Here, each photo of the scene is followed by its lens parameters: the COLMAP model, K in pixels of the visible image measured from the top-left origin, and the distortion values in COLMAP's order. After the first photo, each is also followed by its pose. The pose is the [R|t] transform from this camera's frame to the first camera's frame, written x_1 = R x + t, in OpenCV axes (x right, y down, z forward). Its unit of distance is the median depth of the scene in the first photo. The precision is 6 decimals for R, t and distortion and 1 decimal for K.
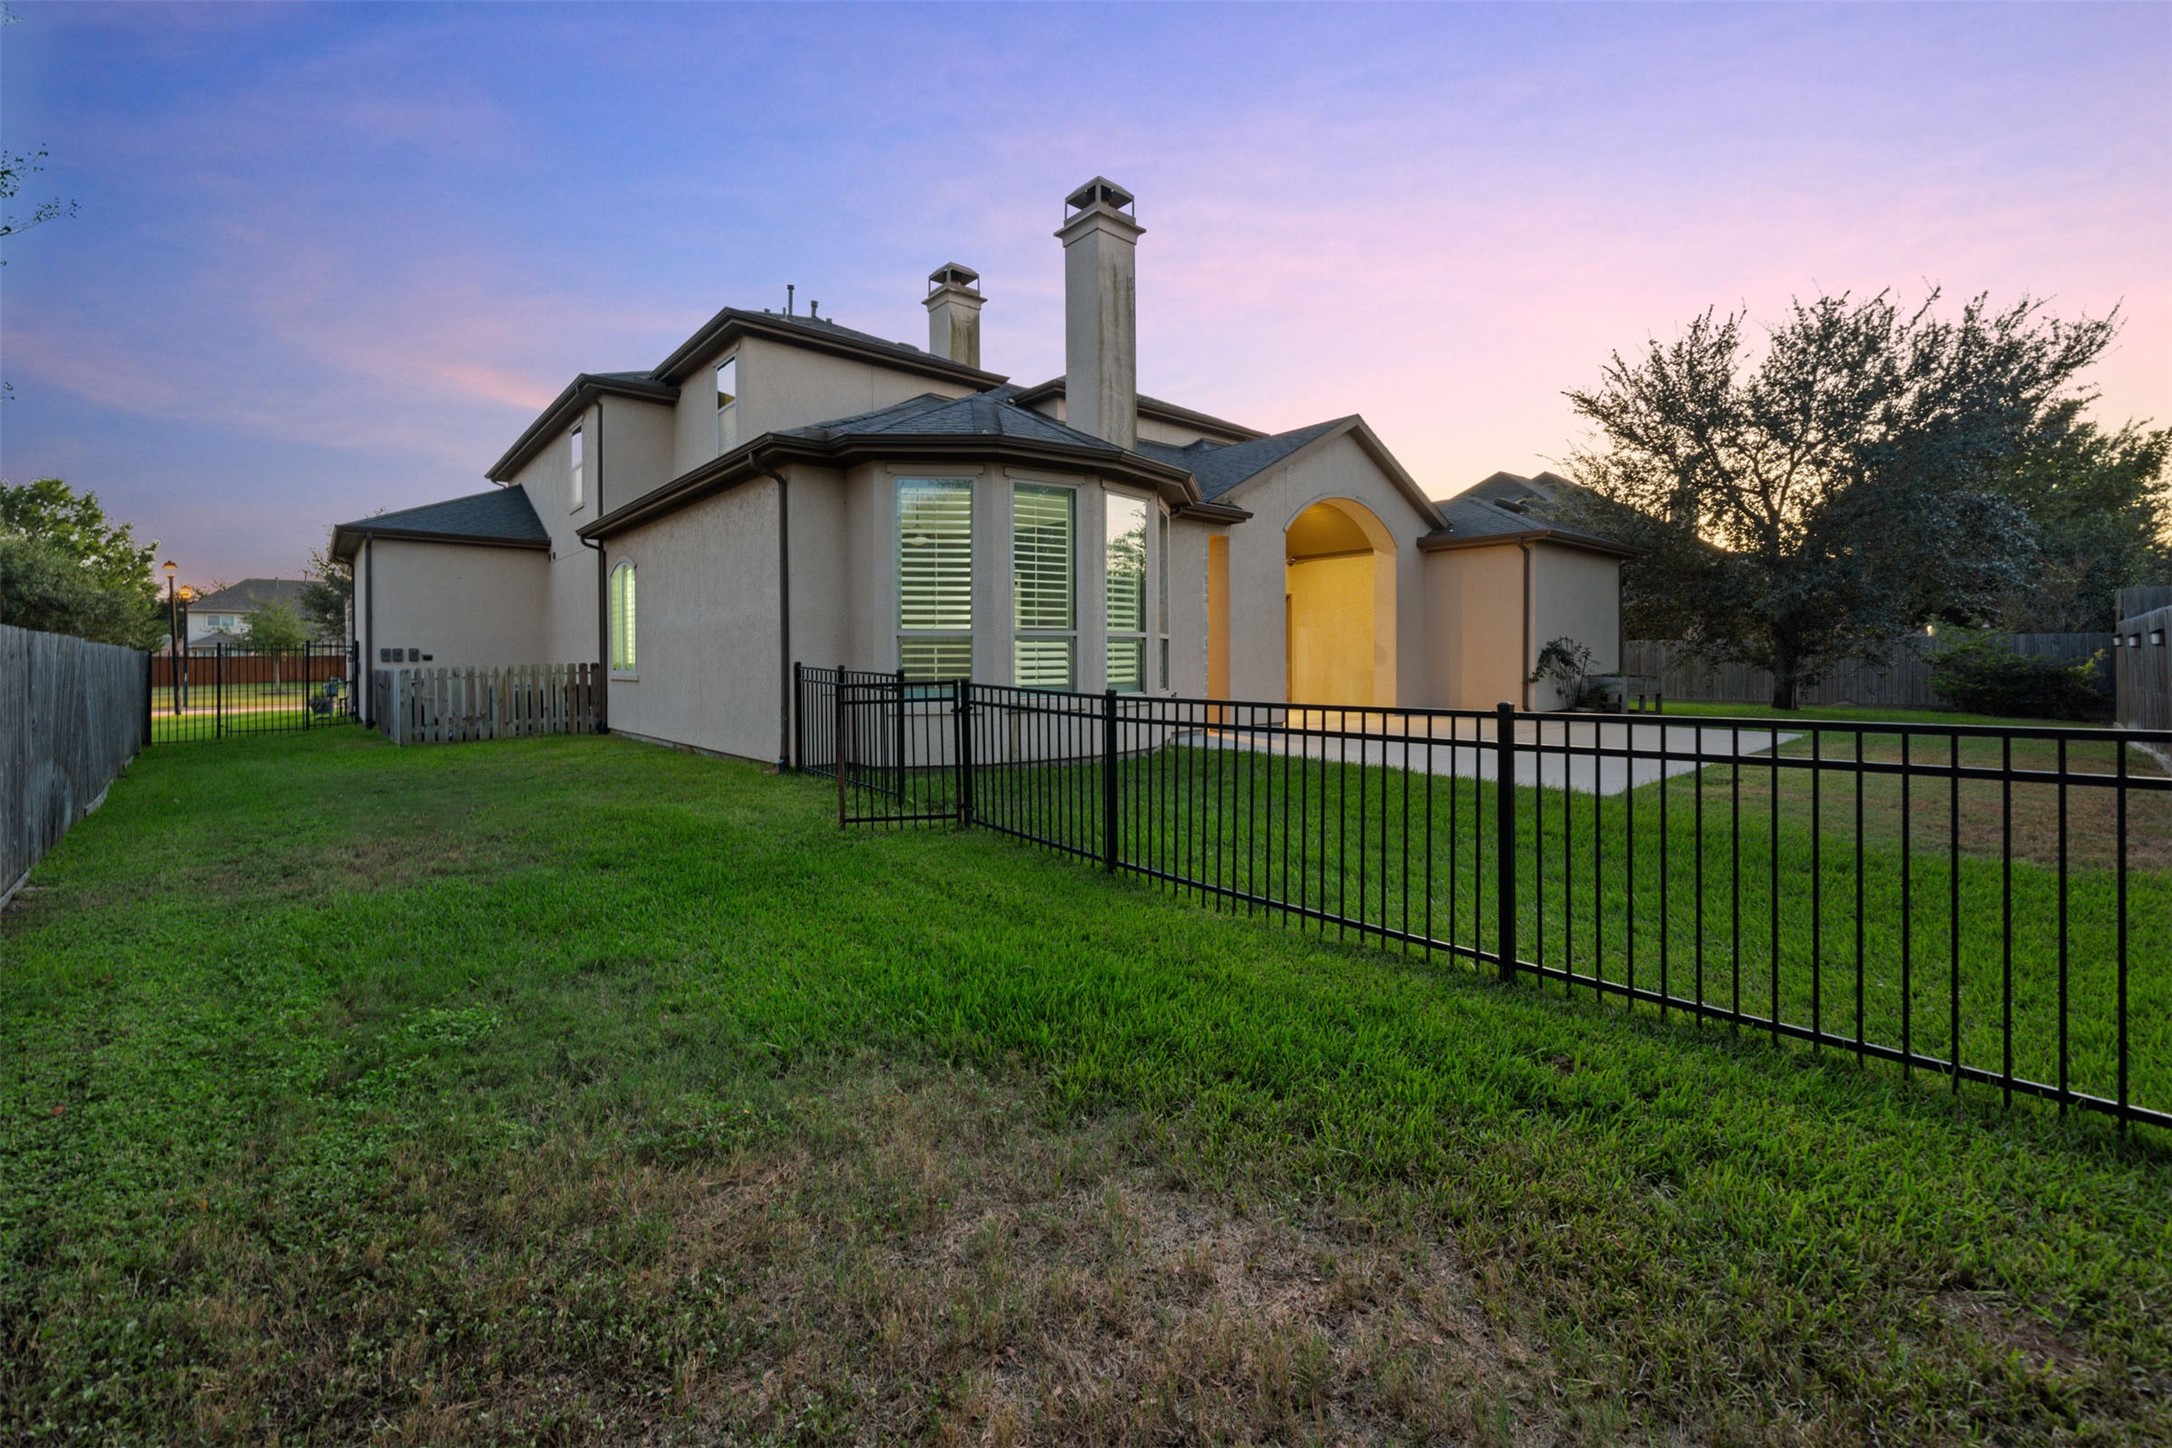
lens RADIAL K [[868.4, 0, 1082.4], [0, 868.4, 665.0], [0, 0, 1]] dist [-0.001130, -0.000287]
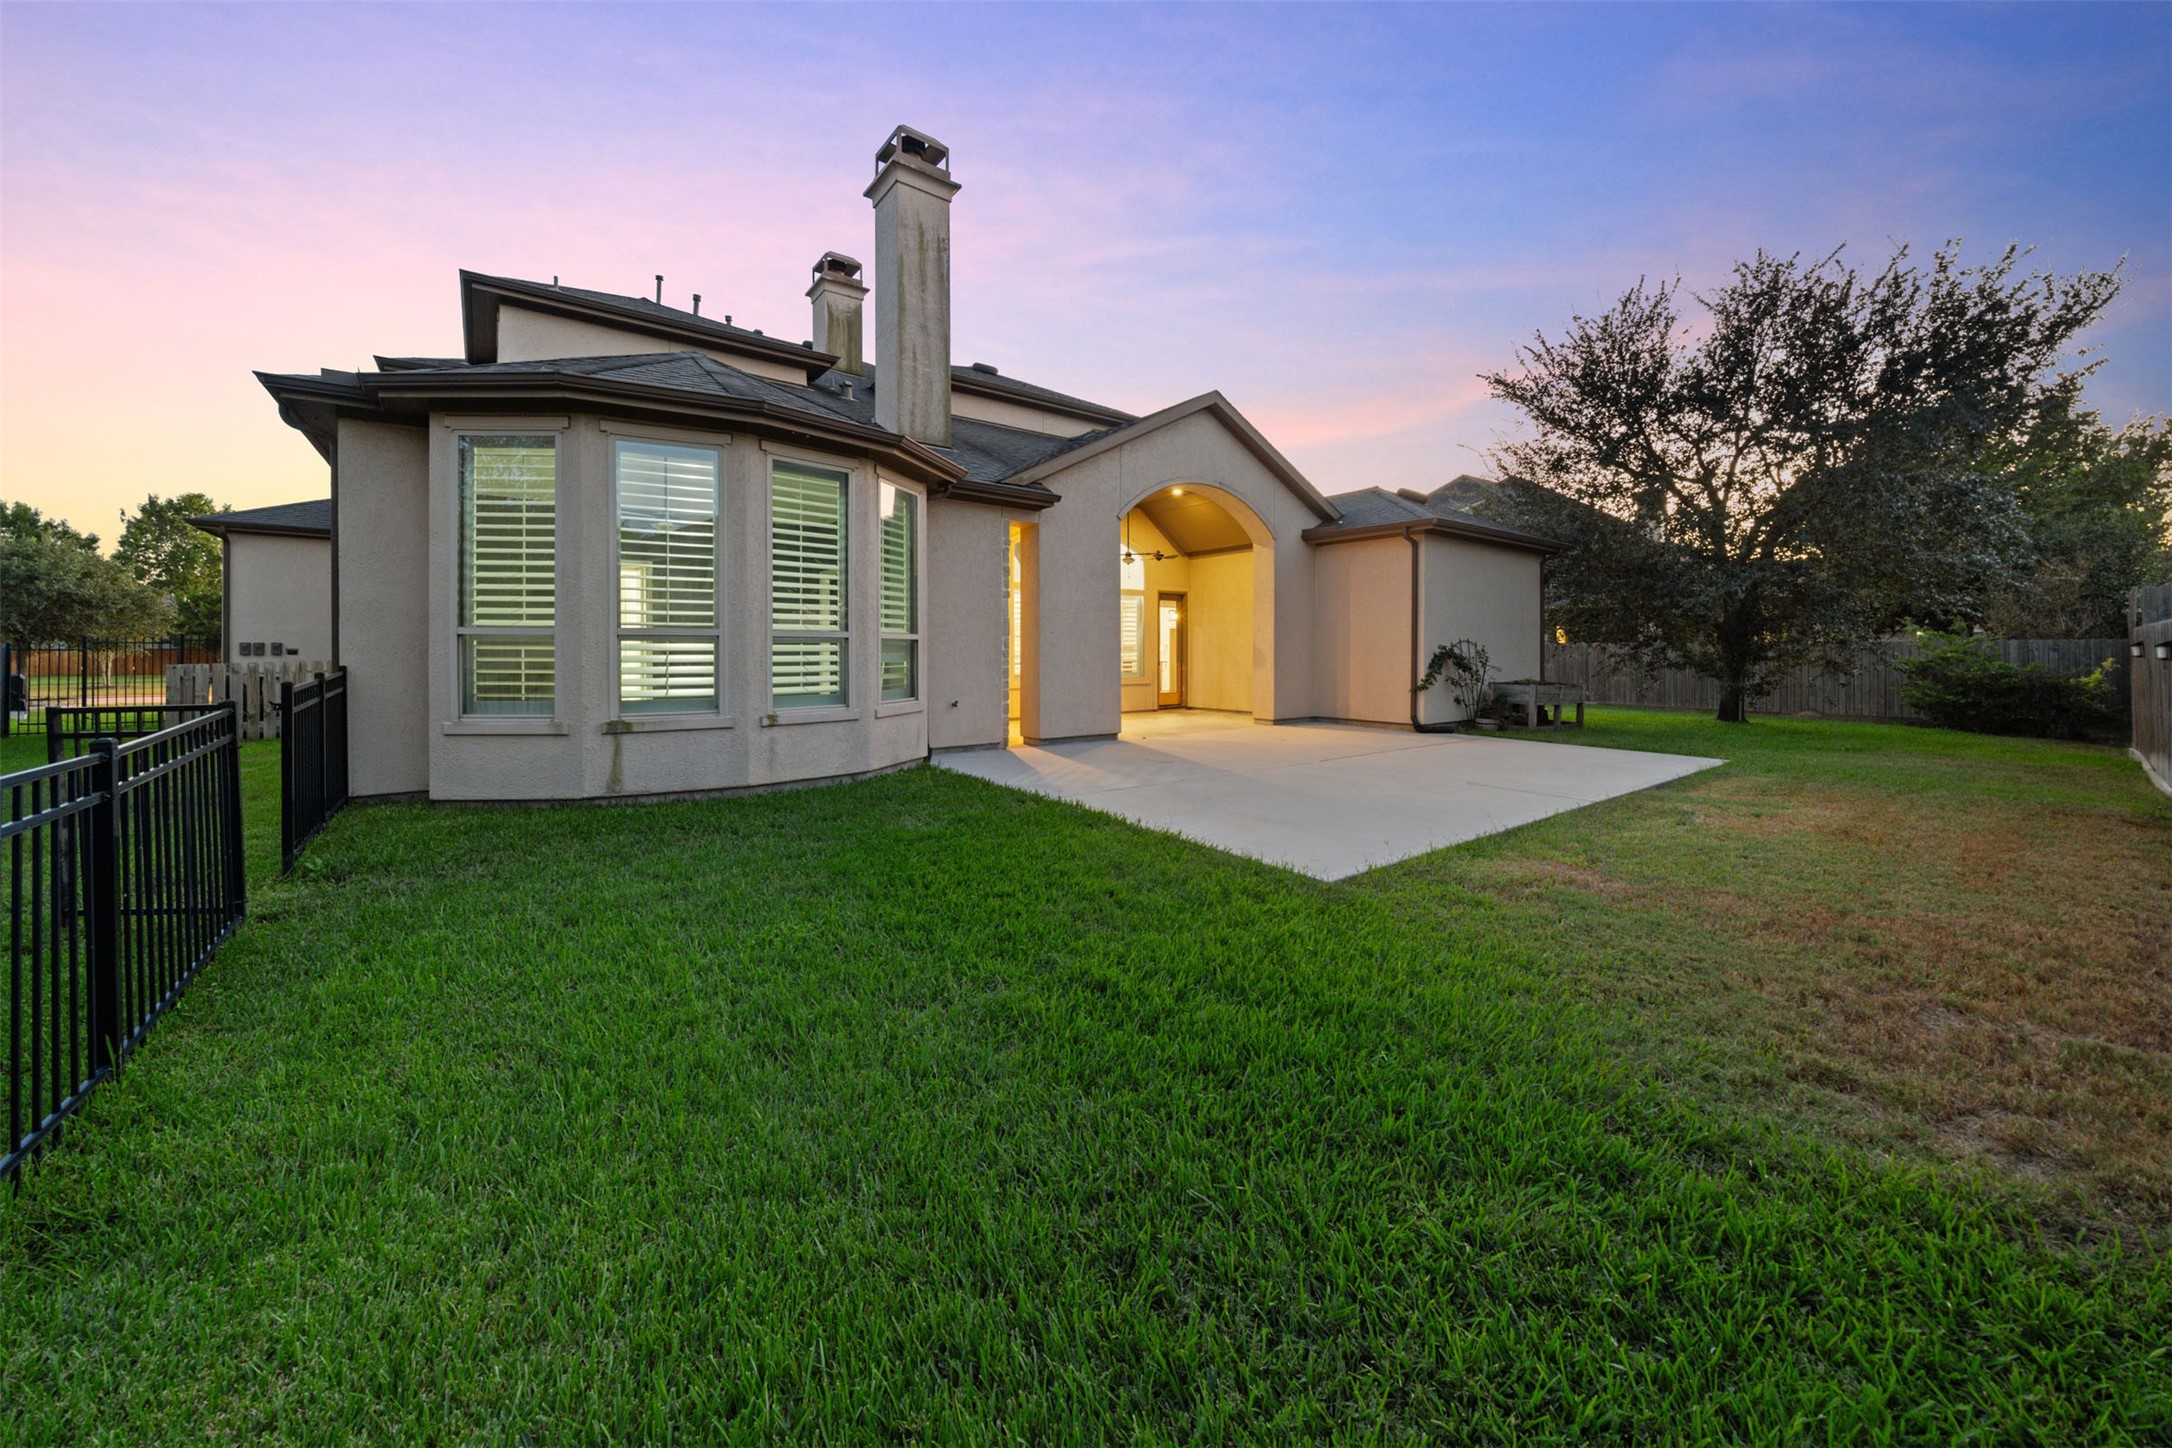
lens RADIAL K [[758.5, 0, 1089.2], [0, 758.5, 648.5], [0, 0, 1]] dist [-0.005252, 0.000237]
pose [[0.997749, 0.008181, -0.066556, 0.212453], [-0.009113, 0.999864, -0.013715, -0.008422], [0.066434, 0.014290, 0.997688, 0.186704]]
